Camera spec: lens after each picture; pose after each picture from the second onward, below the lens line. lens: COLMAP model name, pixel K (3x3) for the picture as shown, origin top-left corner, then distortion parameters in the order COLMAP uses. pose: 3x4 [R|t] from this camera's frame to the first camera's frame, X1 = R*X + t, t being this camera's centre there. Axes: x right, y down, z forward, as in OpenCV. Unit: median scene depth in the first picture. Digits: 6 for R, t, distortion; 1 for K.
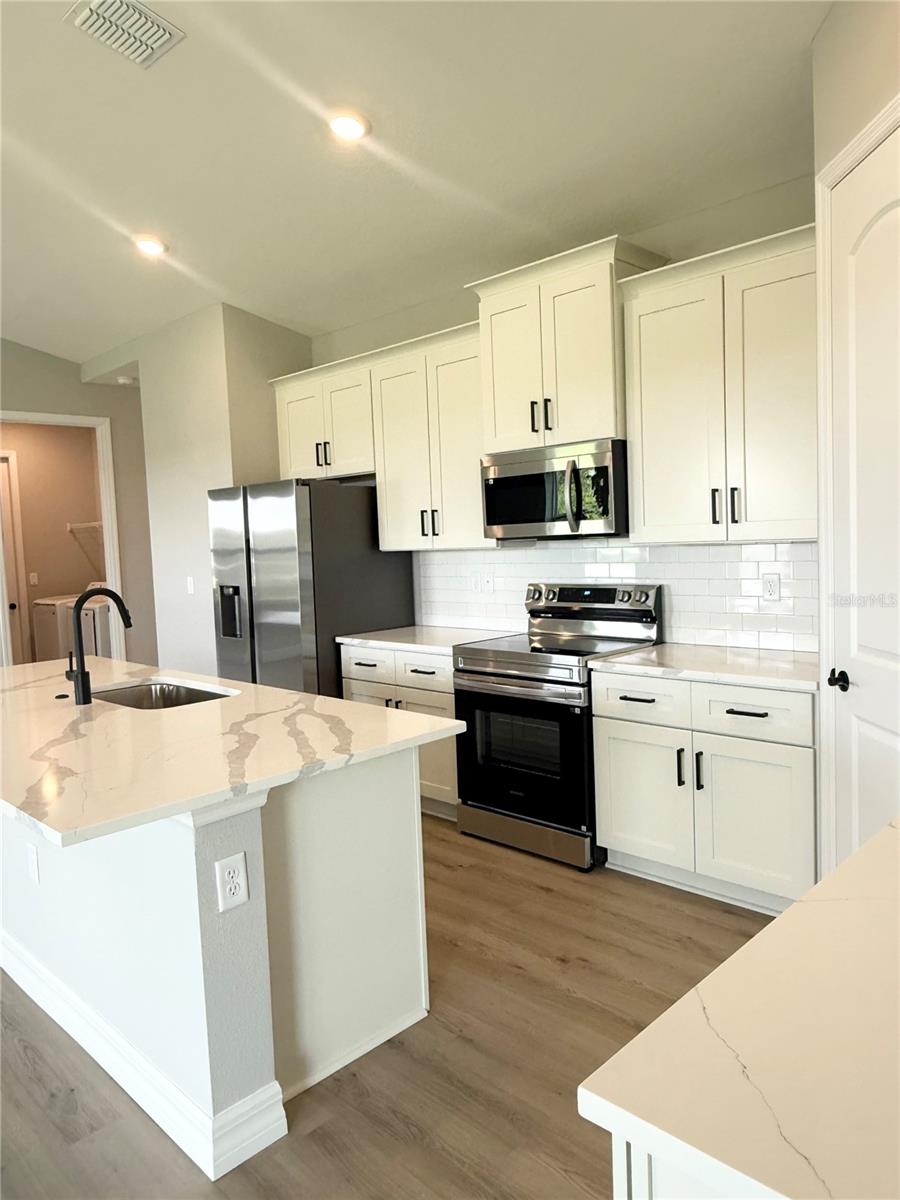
lens RADIAL K [[828.1, 0, 450.0], [0, 828.1, 600.0], [0, 0, 1]] dist [-0.034390, -0.000806]
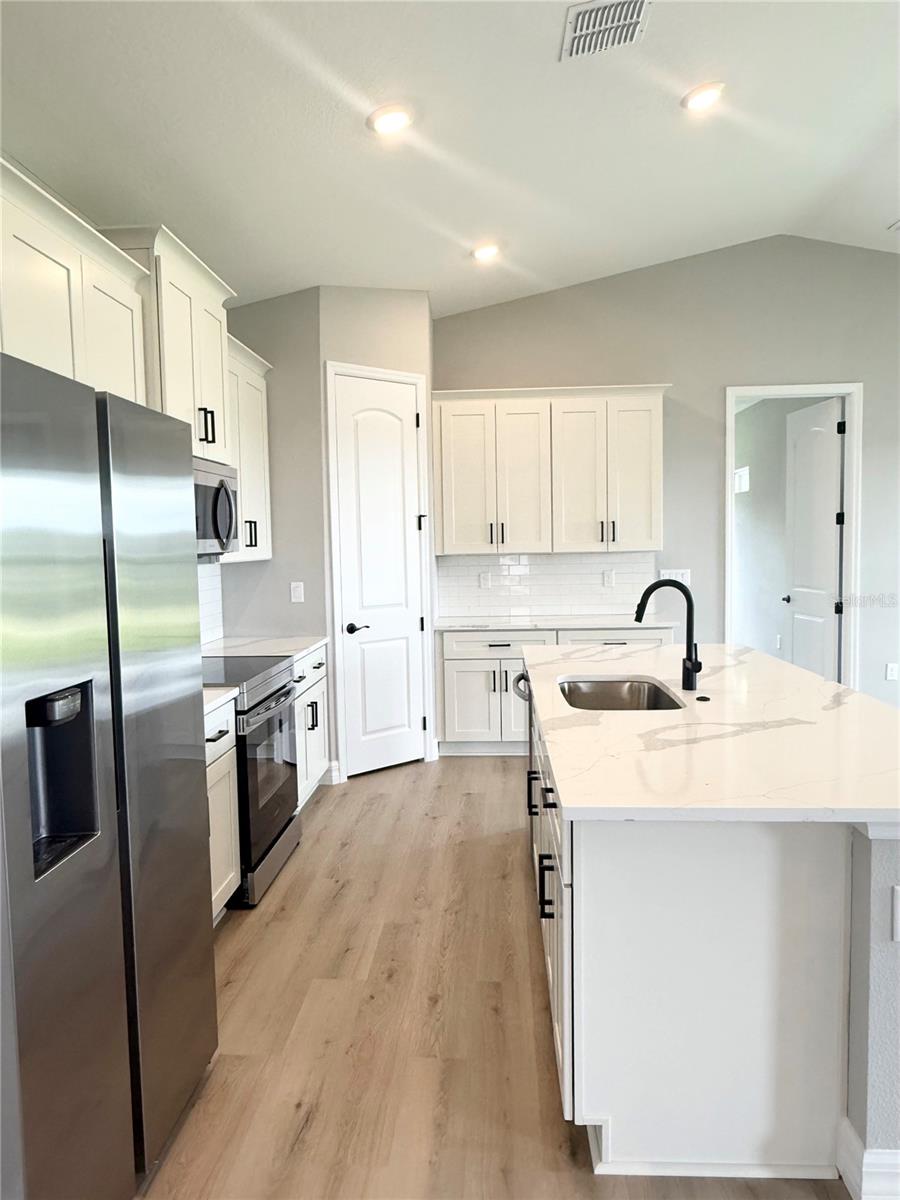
lens RADIAL K [[810.4, 0, 450.0], [0, 810.4, 600.0], [0, 0, 1]] dist [0.001753, 0.000092]
pose [[-0.654898, -0.005692, 0.755696, -0.912820], [0.100780, 0.990382, 0.094796, -0.102327], [-0.748967, 0.138241, -0.648026, 1.675249]]
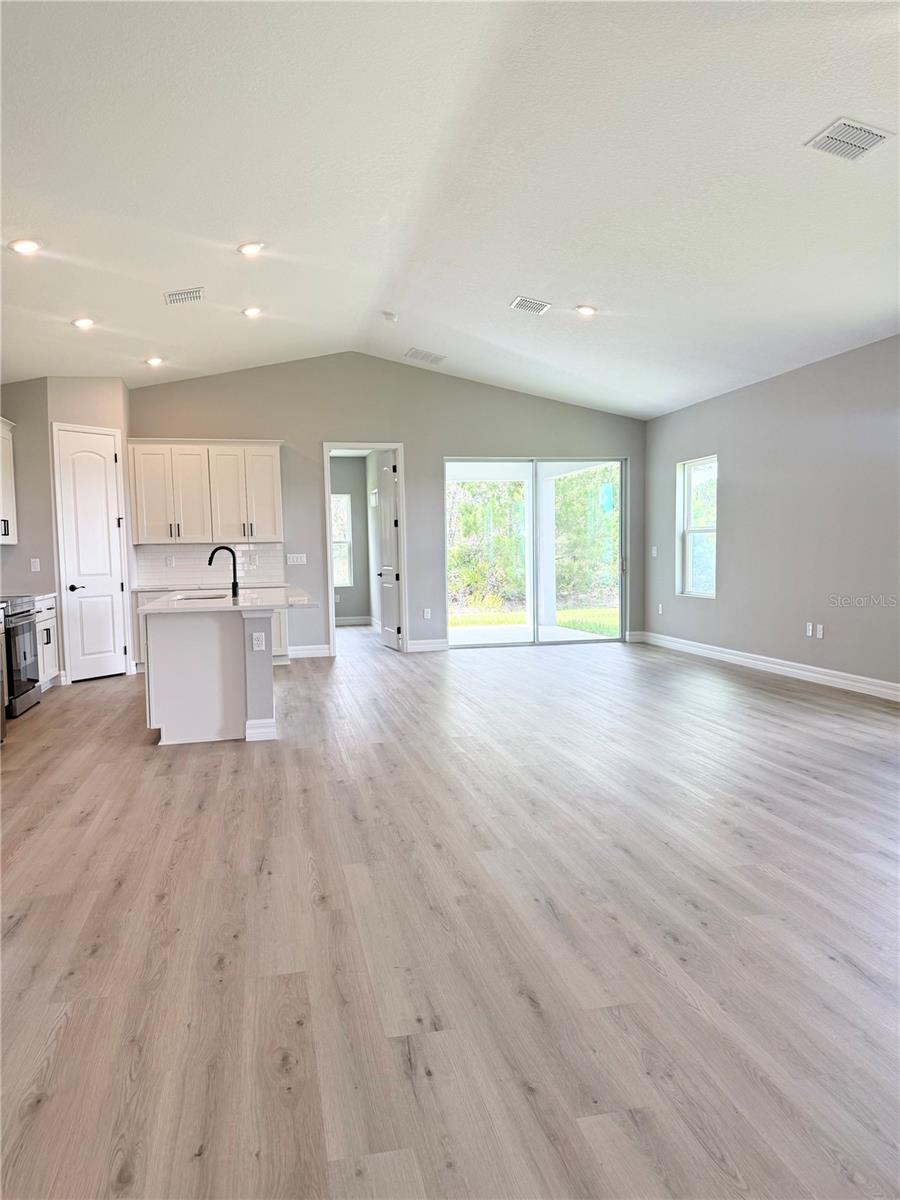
lens RADIAL K [[829.3, 0, 453.0], [0, 829.3, 606.5], [0, 0, 1]] dist [0.003690, 0.003841]
pose [[-0.845154, 0.013502, 0.534352, -1.973546], [0.089109, 0.989251, 0.115943, -0.053683], [-0.527042, 0.145605, -0.837273, 2.350584]]
